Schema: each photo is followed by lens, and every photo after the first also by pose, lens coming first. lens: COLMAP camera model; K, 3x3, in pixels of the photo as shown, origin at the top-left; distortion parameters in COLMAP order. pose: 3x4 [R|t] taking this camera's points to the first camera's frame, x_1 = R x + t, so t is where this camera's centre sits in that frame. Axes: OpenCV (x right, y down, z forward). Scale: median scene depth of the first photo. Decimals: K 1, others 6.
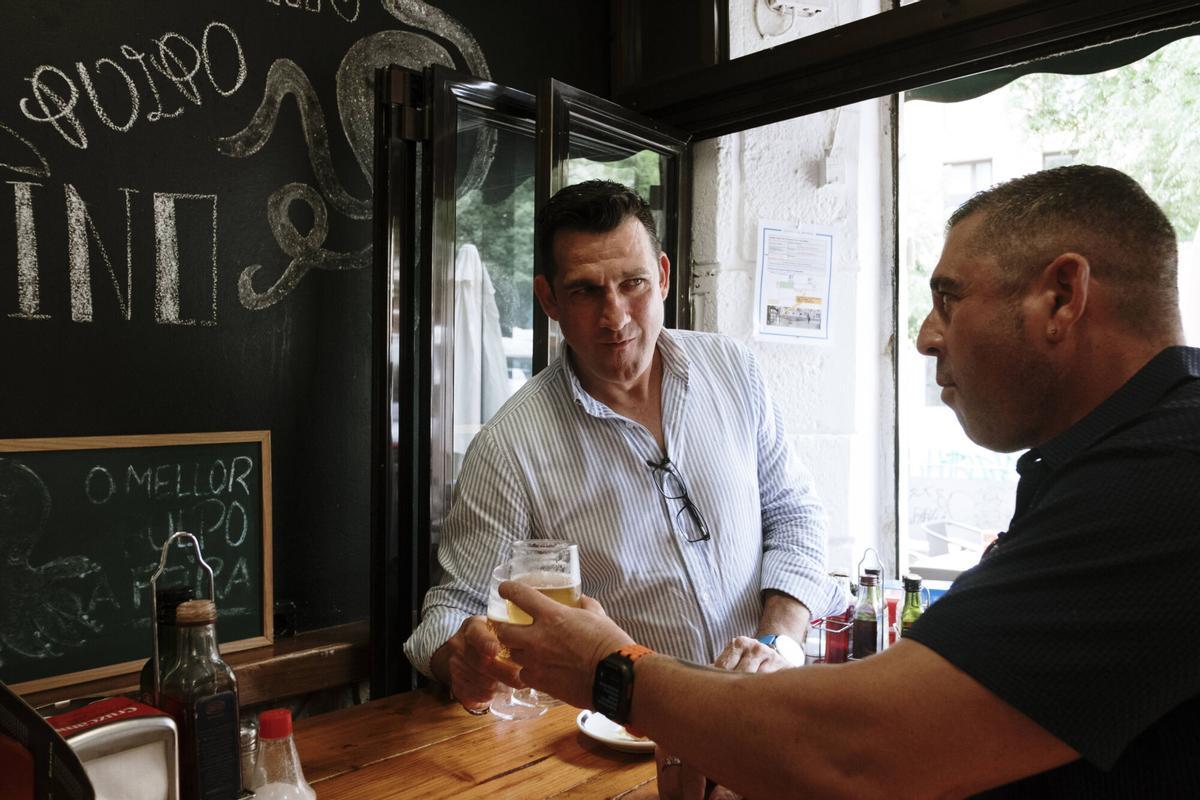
lens RADIAL K [[910.1, 0, 600.0], [0, 910.1, 400.0], [0, 0, 1]] dist [-0.030994, -0.004475]
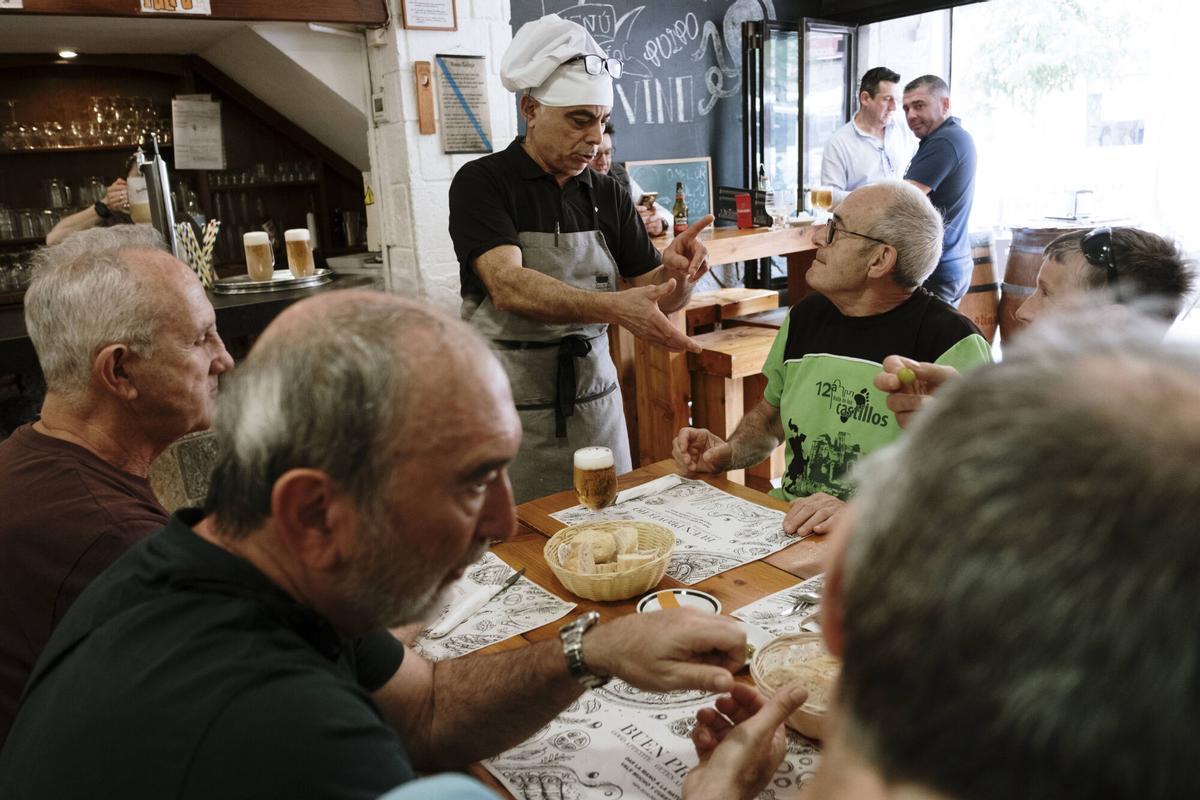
lens RADIAL K [[910.1, 0, 600.0], [0, 910.1, 400.0], [0, 0, 1]] dist [-0.030994, -0.004475]
pose [[0.984309, -0.013265, -0.175956, -0.204762], [0.056208, 0.968797, 0.241399, 0.065491], [0.167263, -0.247501, 0.954341, -2.053978]]
